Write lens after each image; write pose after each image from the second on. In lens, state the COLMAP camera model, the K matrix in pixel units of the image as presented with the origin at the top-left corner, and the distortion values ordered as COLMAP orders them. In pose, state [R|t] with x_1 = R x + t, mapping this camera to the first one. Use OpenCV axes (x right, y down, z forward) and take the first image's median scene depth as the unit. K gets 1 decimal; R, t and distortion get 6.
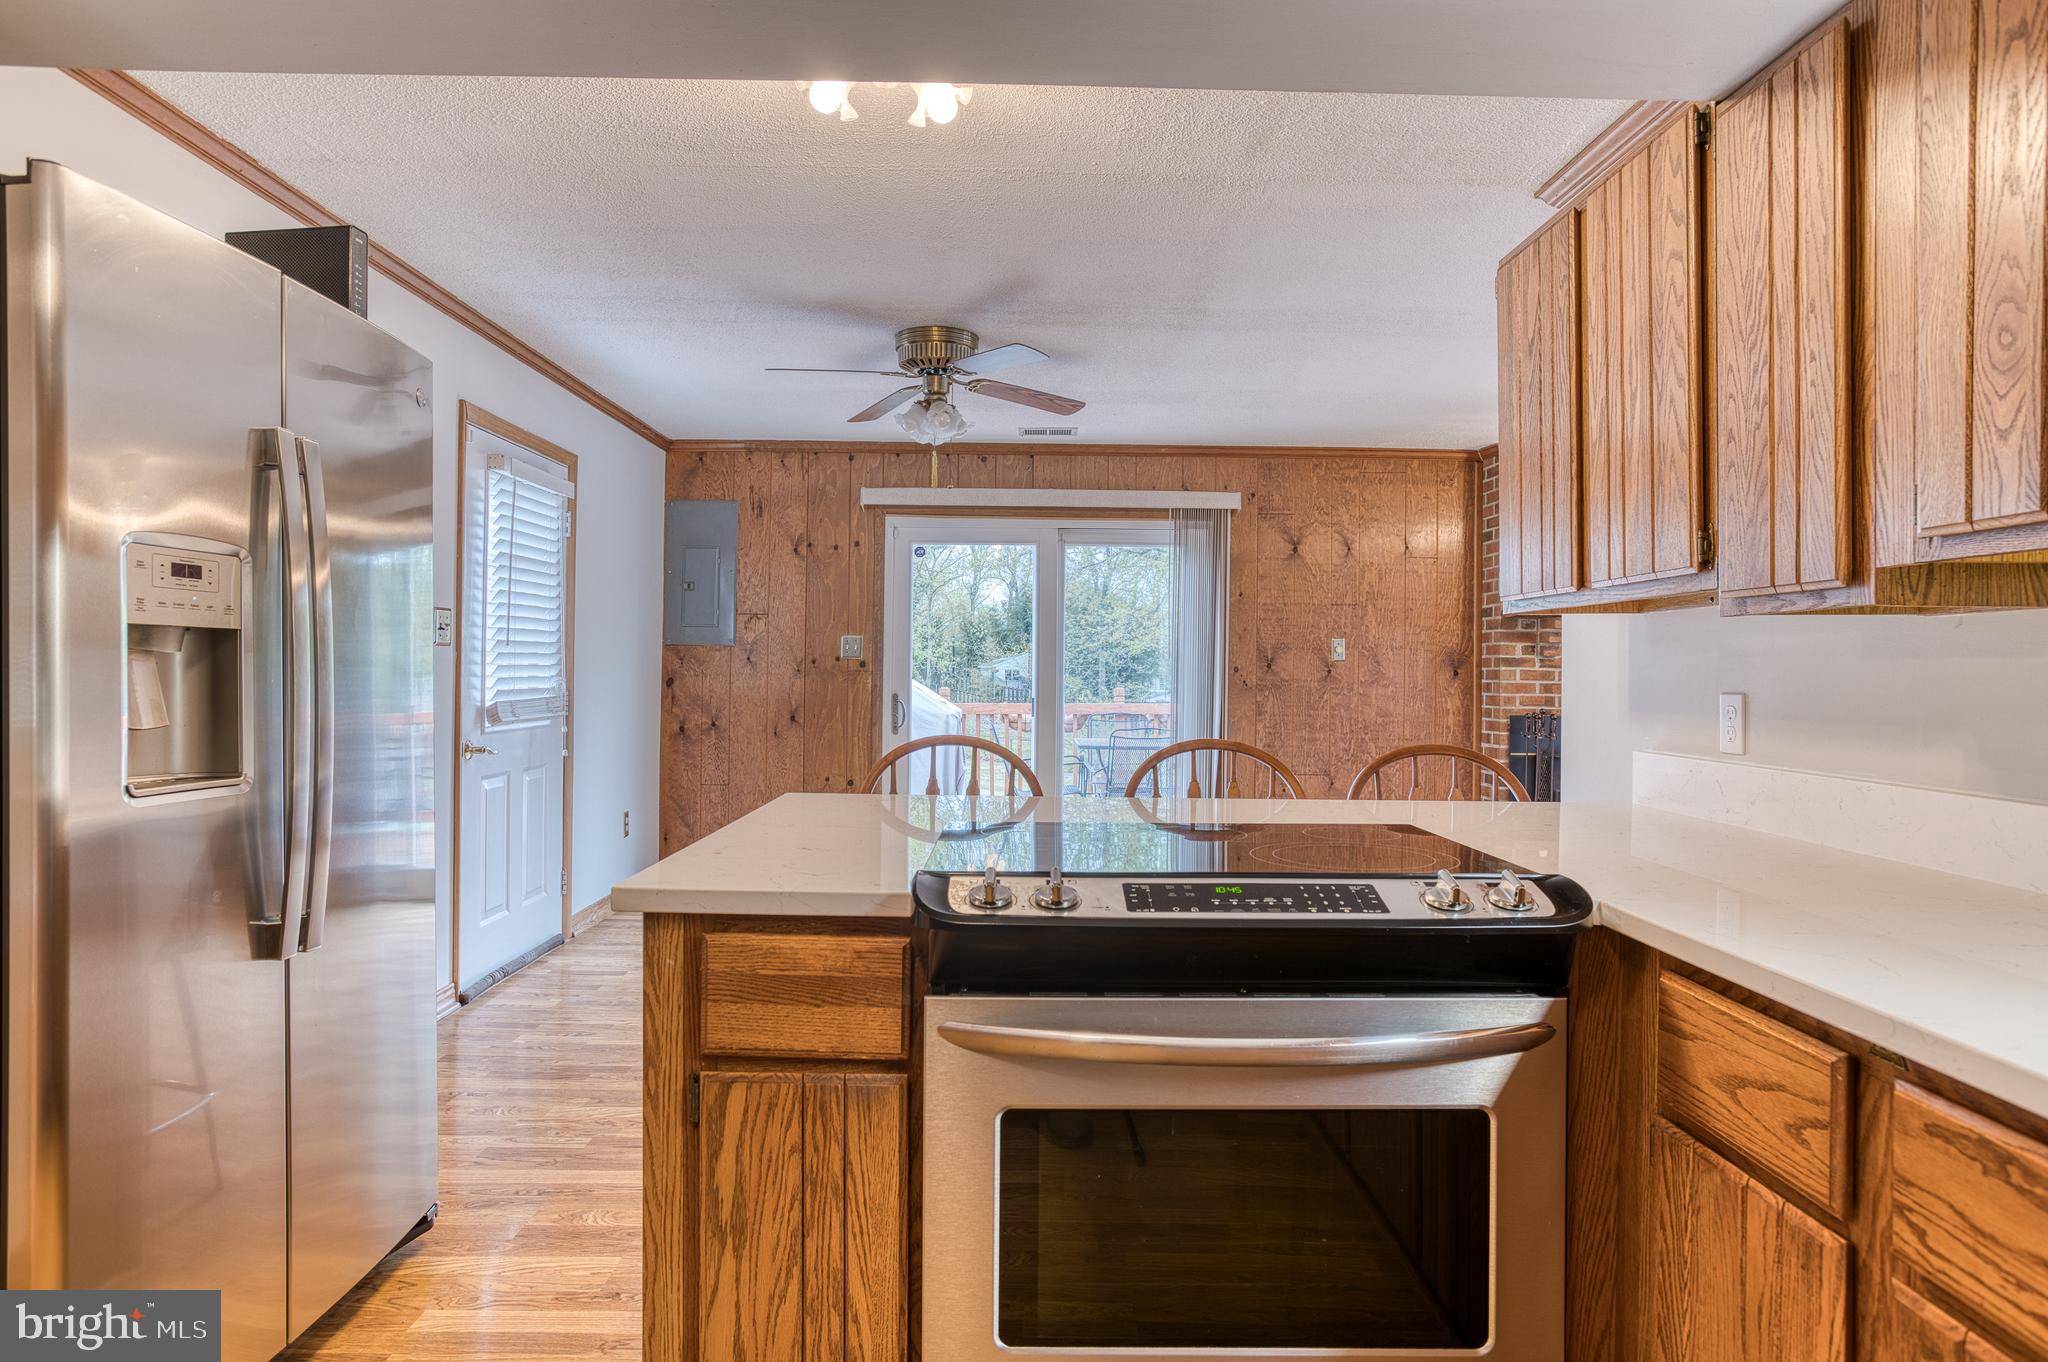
lens RADIAL K [[1151.5, 0, 1019.9], [0, 1151.5, 657.1], [0, 0, 1]] dist [-0.052782, 0.041996]
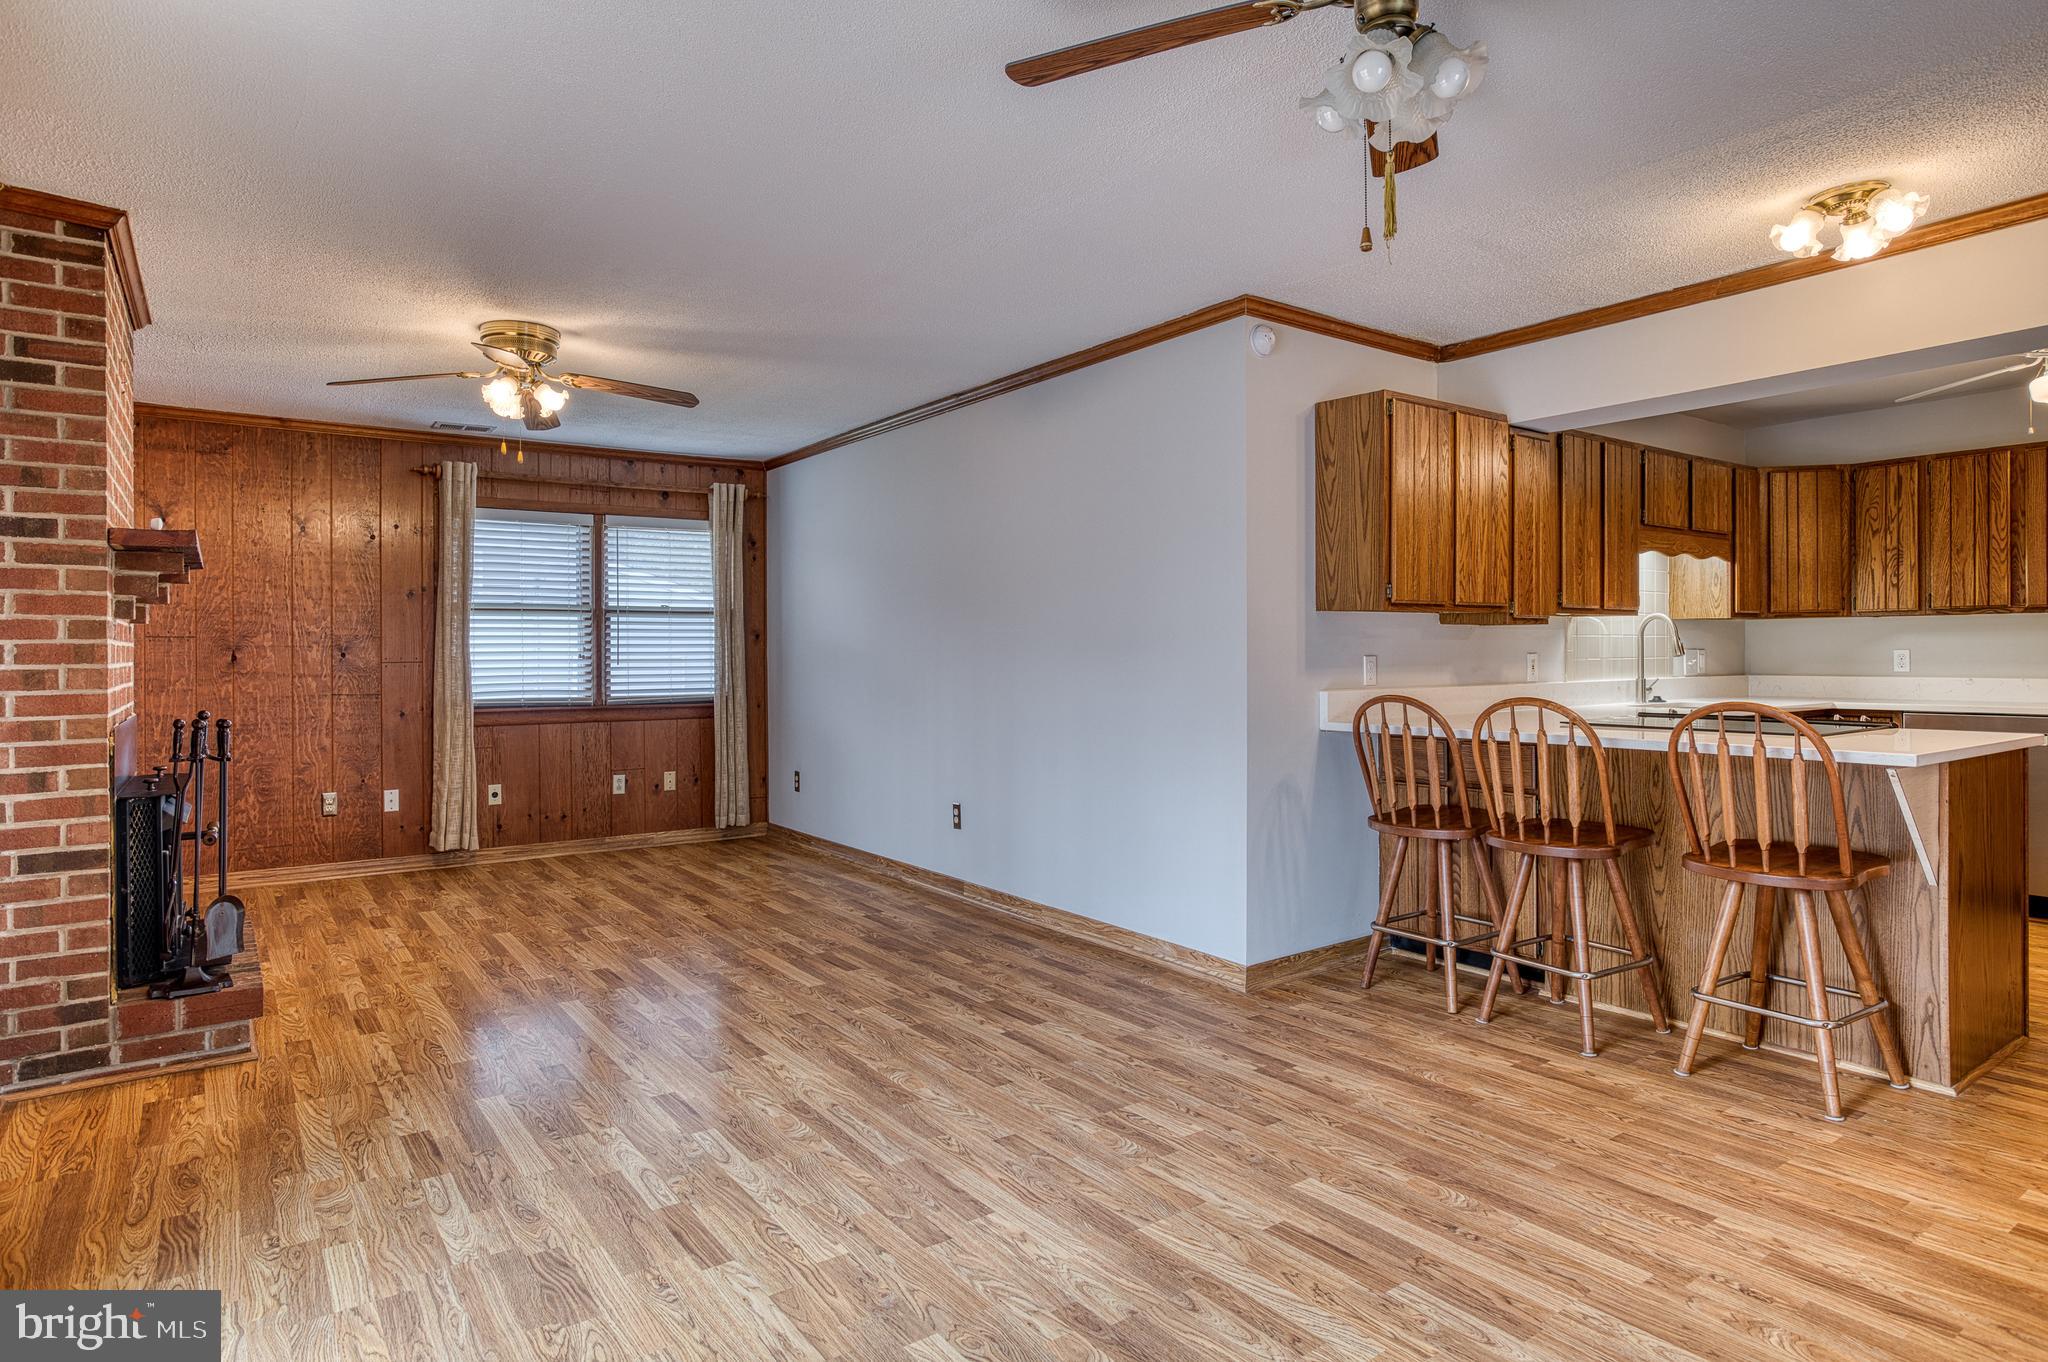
lens RADIAL K [[1151.5, 0, 1019.9], [0, 1151.5, 657.1], [0, 0, 1]] dist [-0.052782, 0.041996]
pose [[-0.570983, -0.011880, 0.820876, -0.242650], [-0.010871, 0.999917, 0.006910, 0.009689], [-0.820890, -0.004979, -0.571065, 0.918998]]
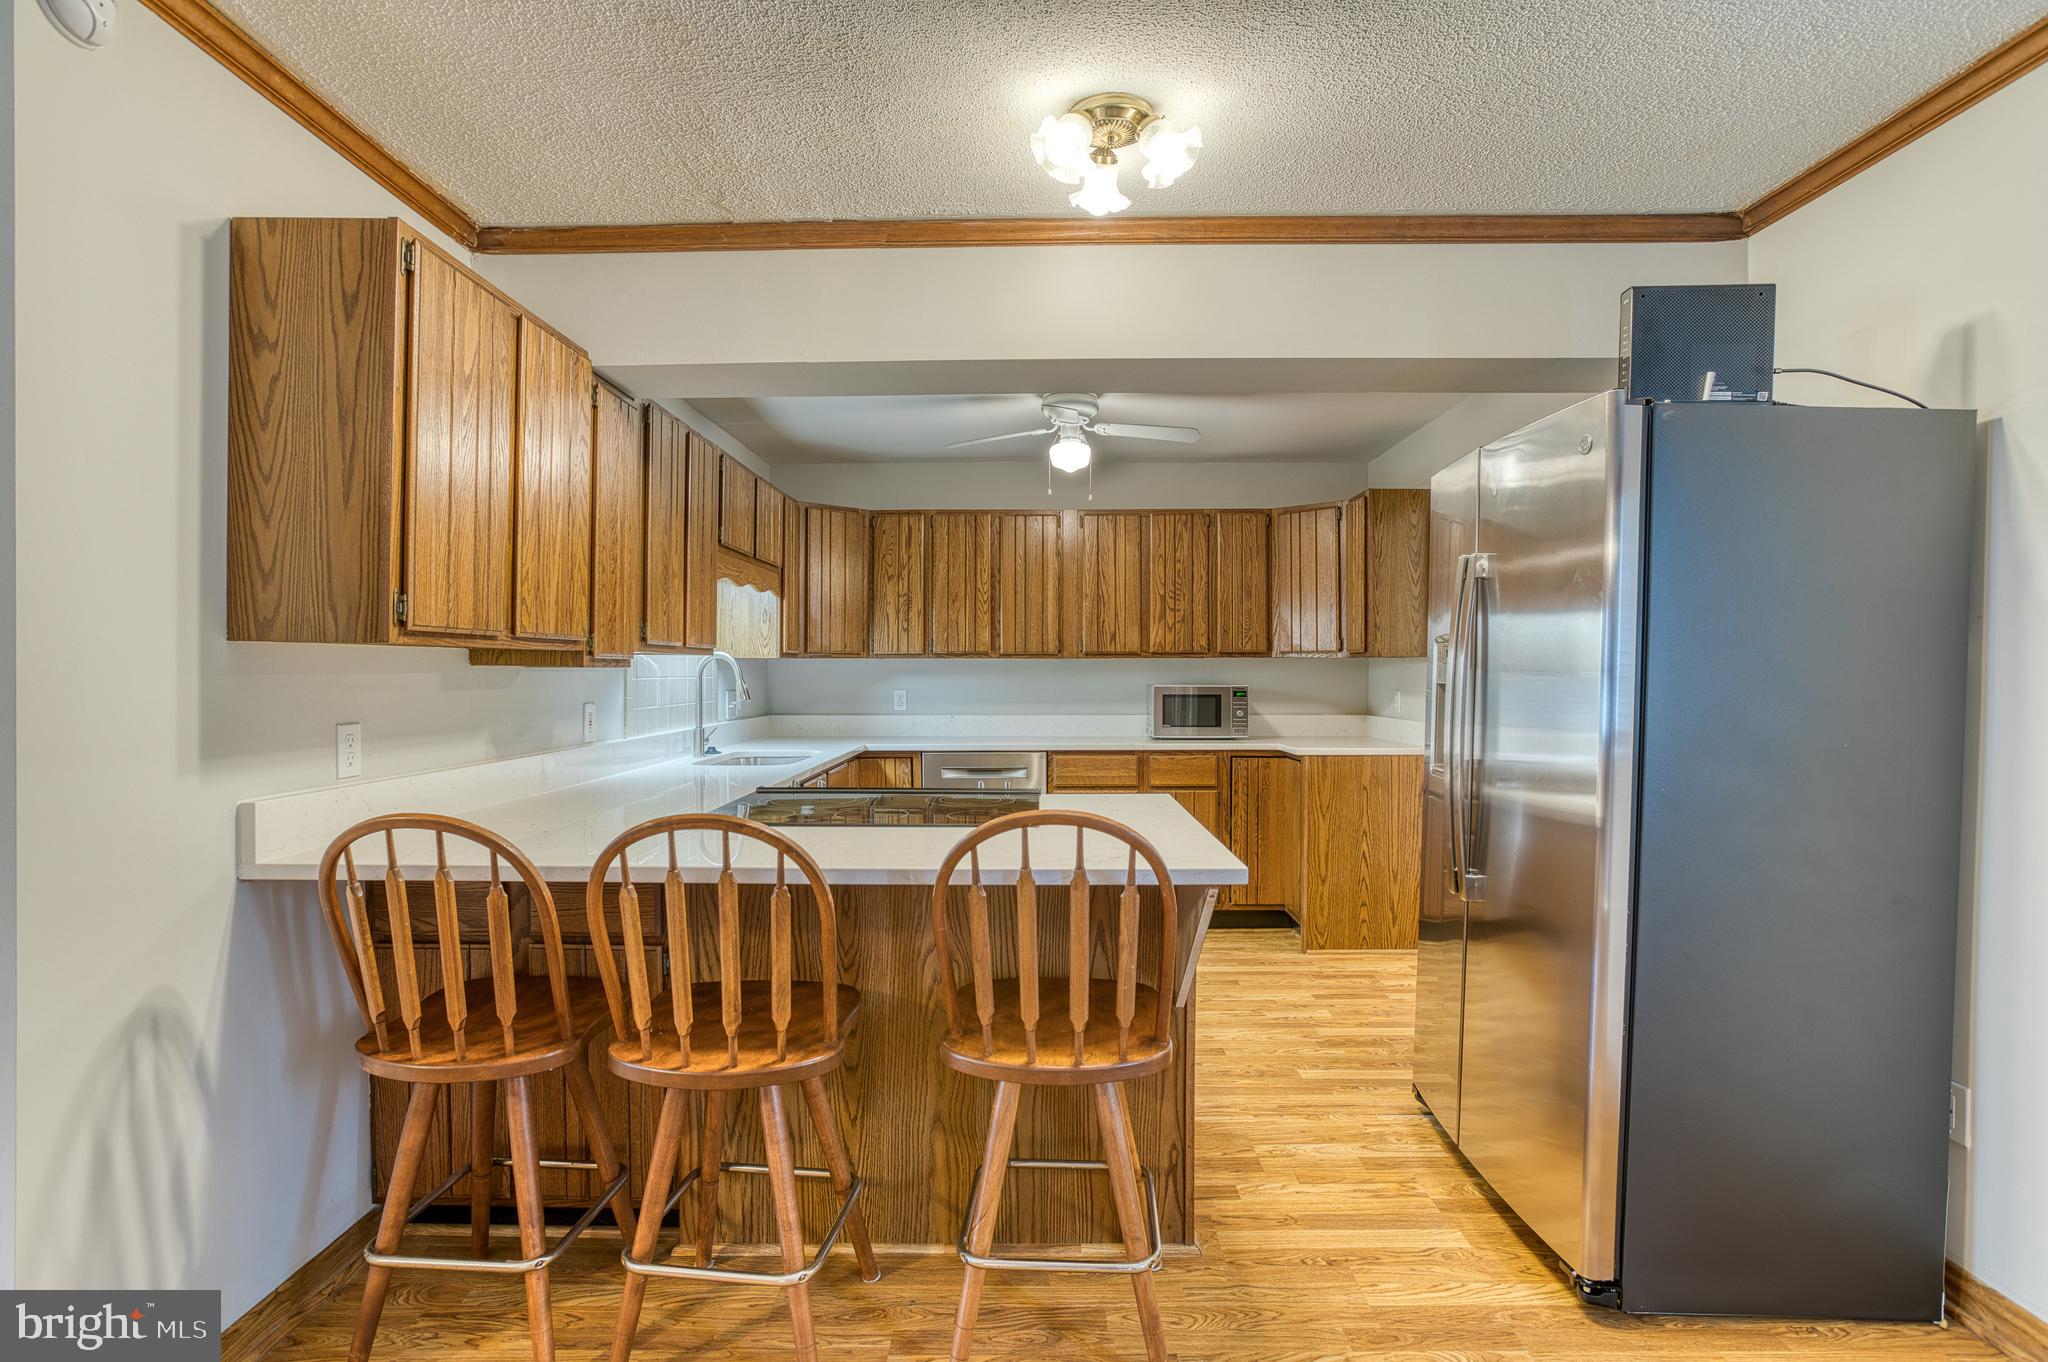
lens RADIAL K [[989.9, 0, 1025.9], [0, 989.9, 675.3], [0, 0, 1]] dist [-0.055173, 0.028223]
pose [[-0.999729, -0.010498, 0.020769, -0.024061], [-0.010659, 0.999914, -0.007629, -0.004873], [-0.020688, -0.007849, -0.999755, 0.665180]]
